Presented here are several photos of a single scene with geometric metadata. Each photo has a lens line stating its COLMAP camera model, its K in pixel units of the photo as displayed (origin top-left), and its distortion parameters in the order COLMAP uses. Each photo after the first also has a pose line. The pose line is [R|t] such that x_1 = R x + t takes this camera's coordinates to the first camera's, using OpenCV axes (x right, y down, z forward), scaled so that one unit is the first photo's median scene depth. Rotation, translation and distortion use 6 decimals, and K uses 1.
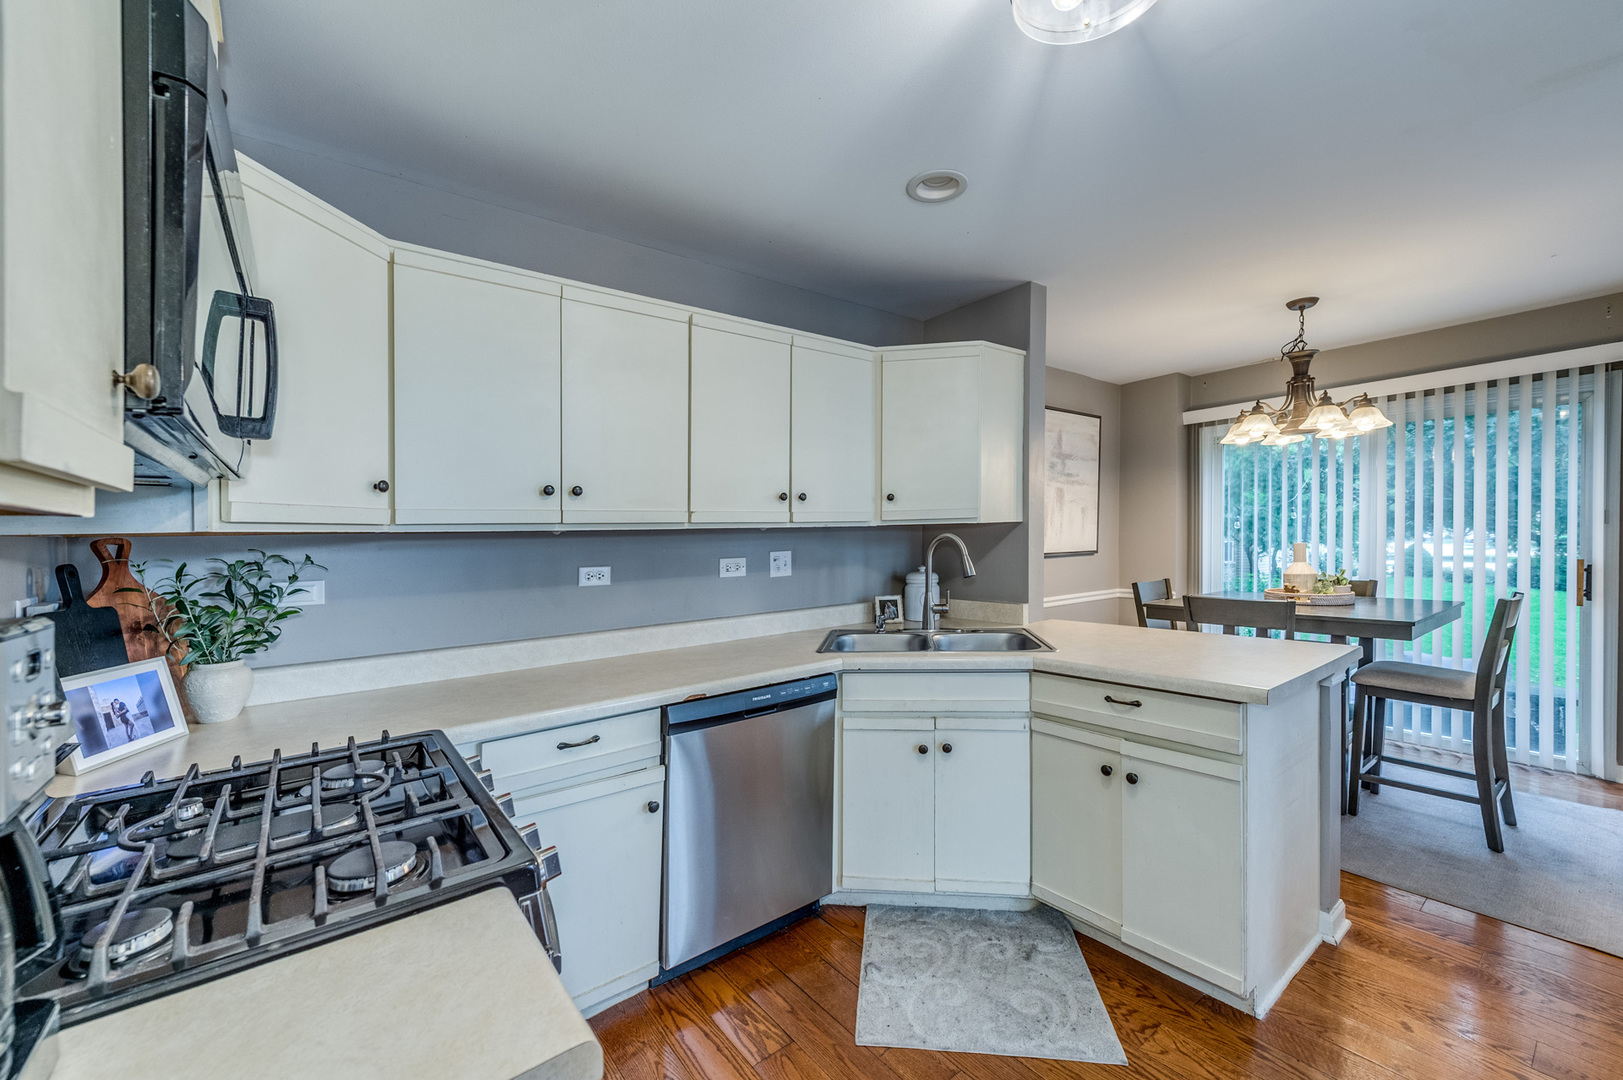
lens RADIAL K [[640.9, 0, 808.6], [0, 640.9, 532.4], [0, 0, 1]] dist [0.000819, 0.000026]
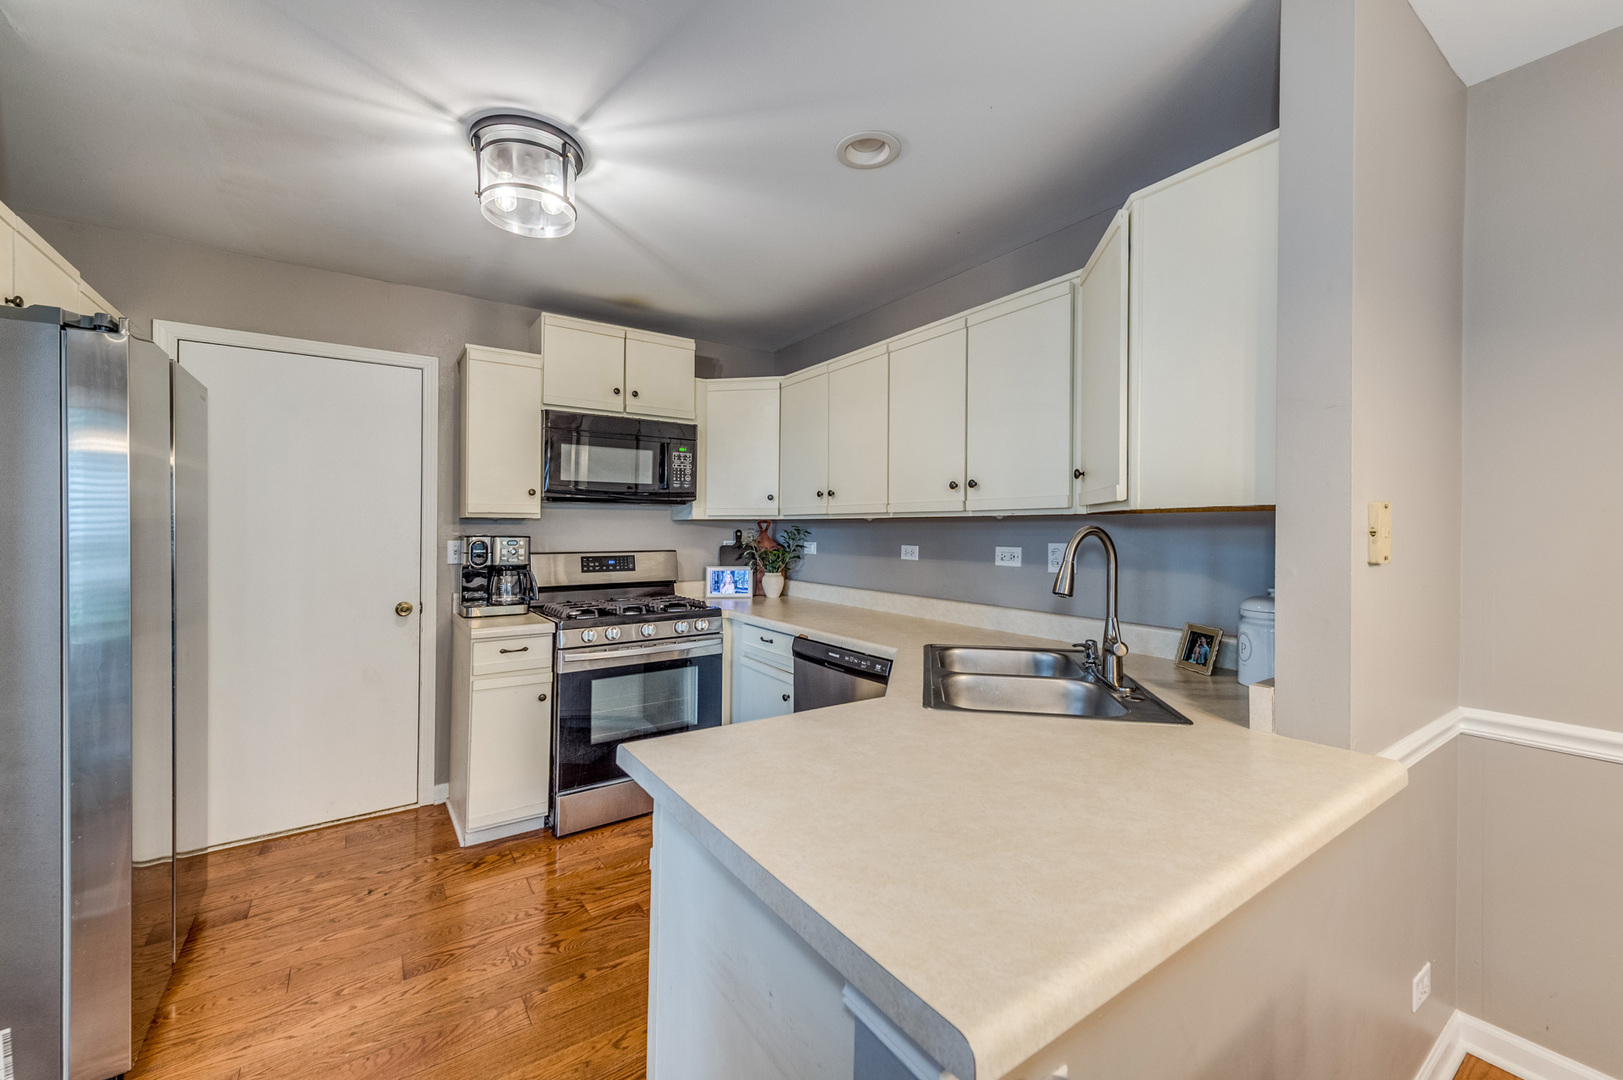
lens RADIAL K [[640.9, 0, 808.6], [0, 640.9, 532.4], [0, 0, 1]] dist [0.000819, 0.000026]
pose [[-0.065538, 0.040068, -0.997045, 0.984994], [0.018787, 0.999066, 0.038914, -0.028645], [0.997673, -0.016181, -0.066230, 0.865003]]
